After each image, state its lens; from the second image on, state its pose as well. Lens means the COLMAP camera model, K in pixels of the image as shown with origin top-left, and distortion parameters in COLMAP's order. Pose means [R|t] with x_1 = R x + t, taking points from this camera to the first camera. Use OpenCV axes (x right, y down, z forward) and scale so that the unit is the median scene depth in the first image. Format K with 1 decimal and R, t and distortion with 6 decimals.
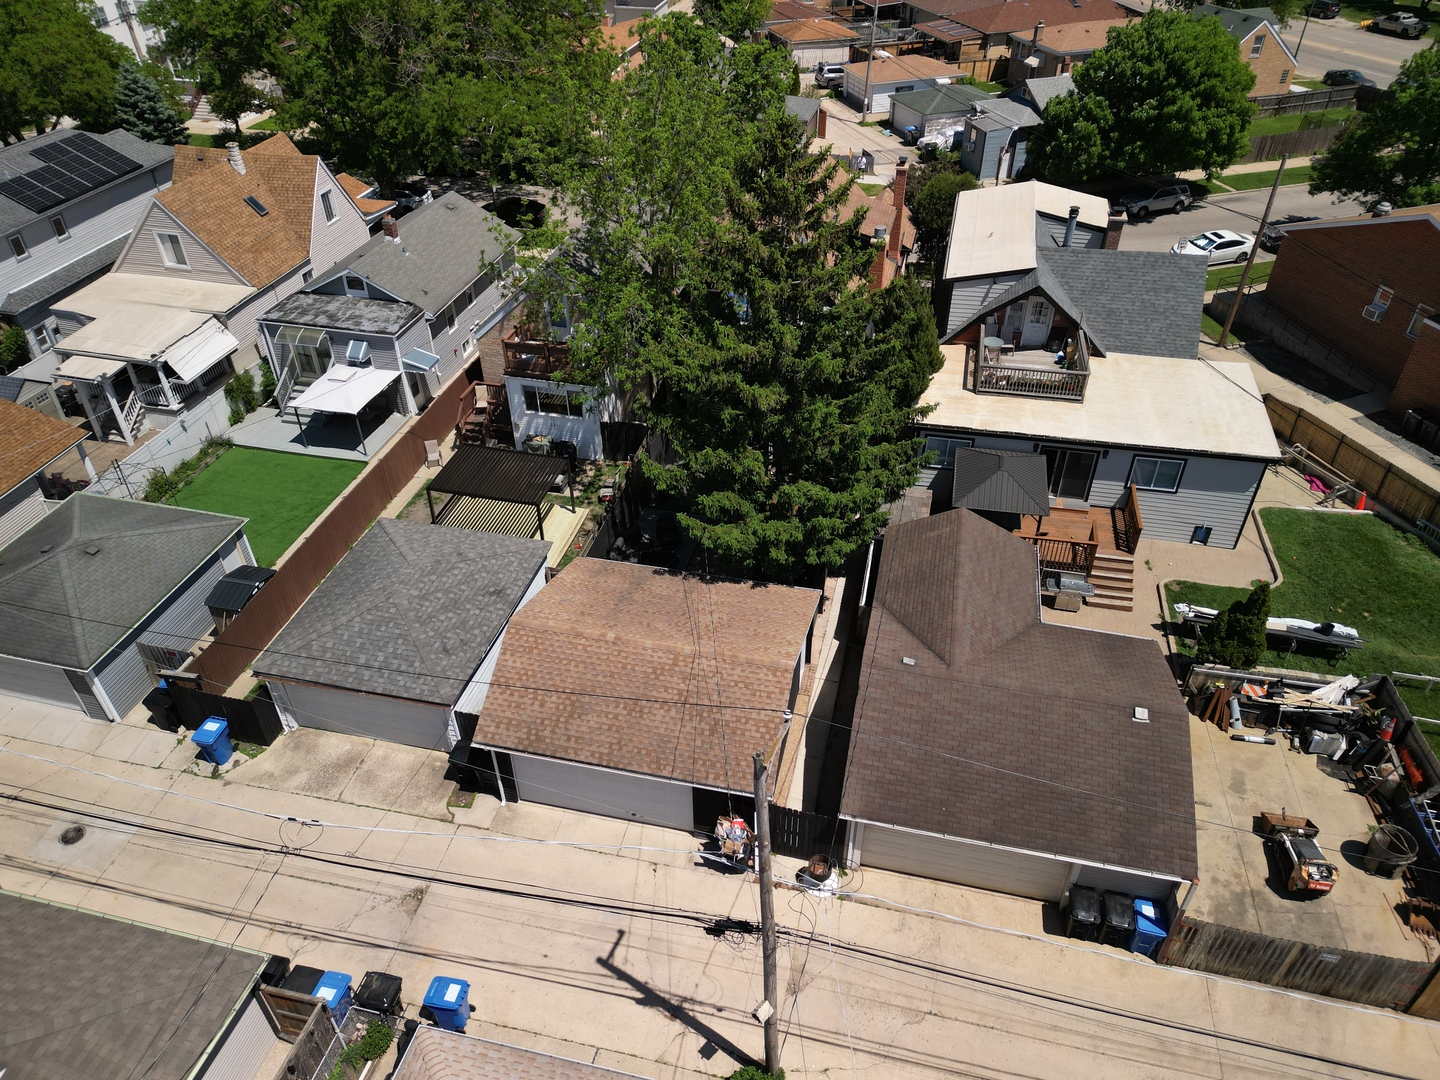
lens RADIAL K [[1002.5, 0, 718.7], [0, 1002.5, 539.7], [0, 0, 1]] dist [0.049628, -0.005486]
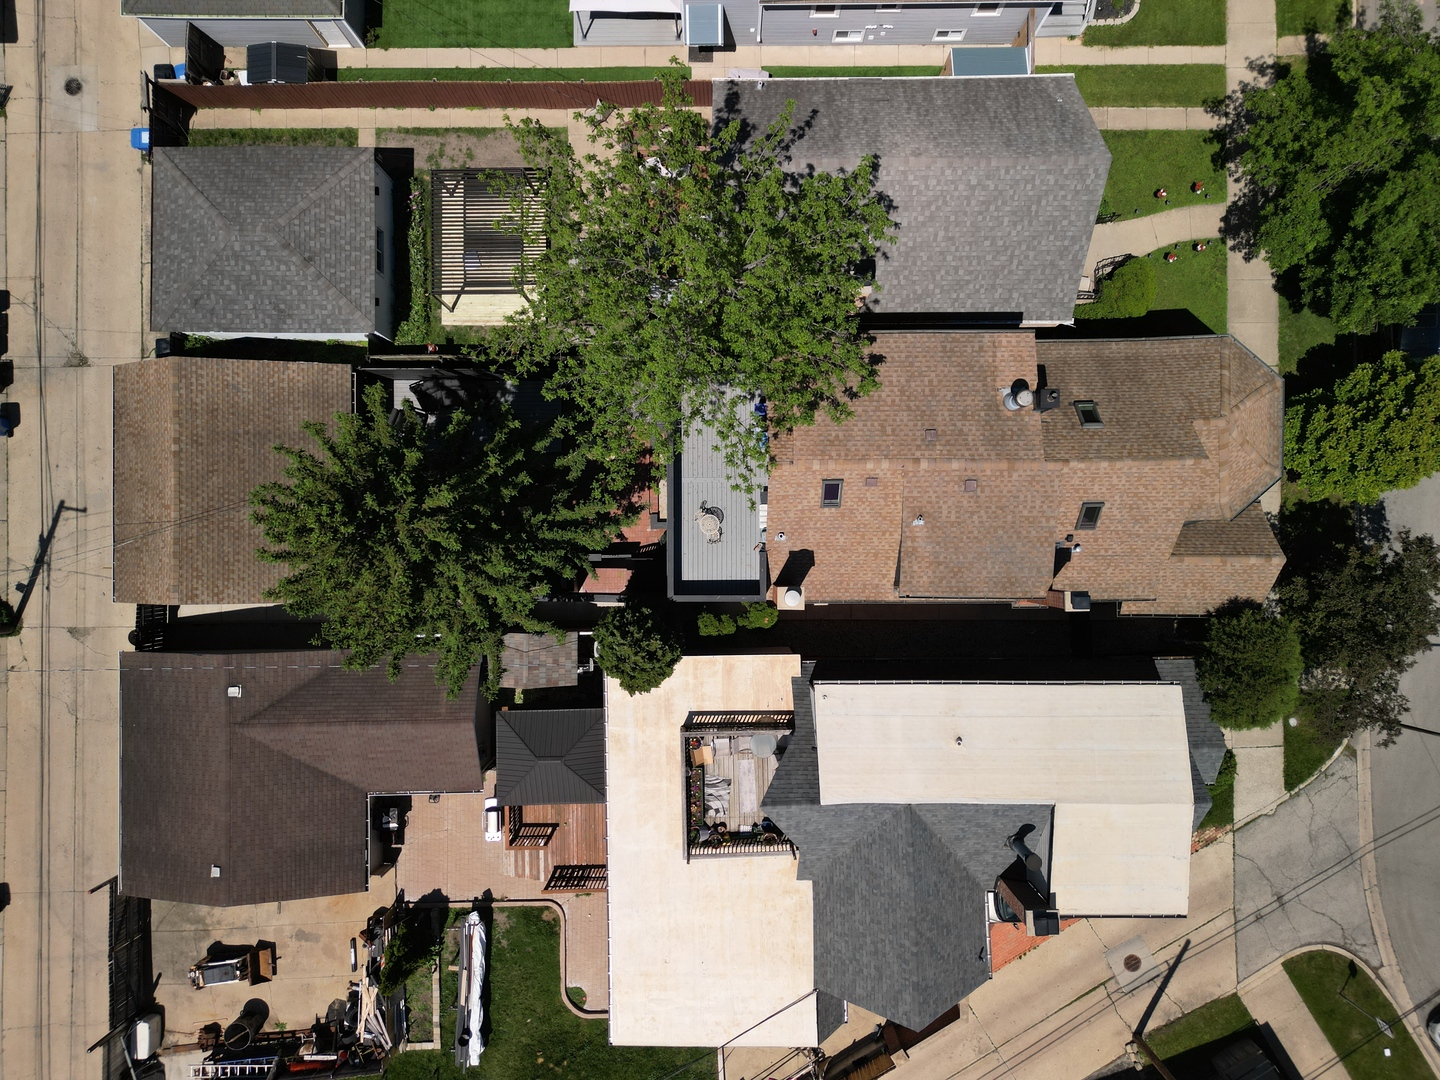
lens RADIAL K [[1002.5, 0, 720.4], [0, 1002.5, 541.5], [0, 0, 1]] dist [0.049628, -0.005486]
pose [[0.237363, 0.971399, -0.006512, 0.180452], [-0.572940, 0.145406, 0.806596, -1.358880], [0.784474, -0.187725, 0.591067, 0.858043]]
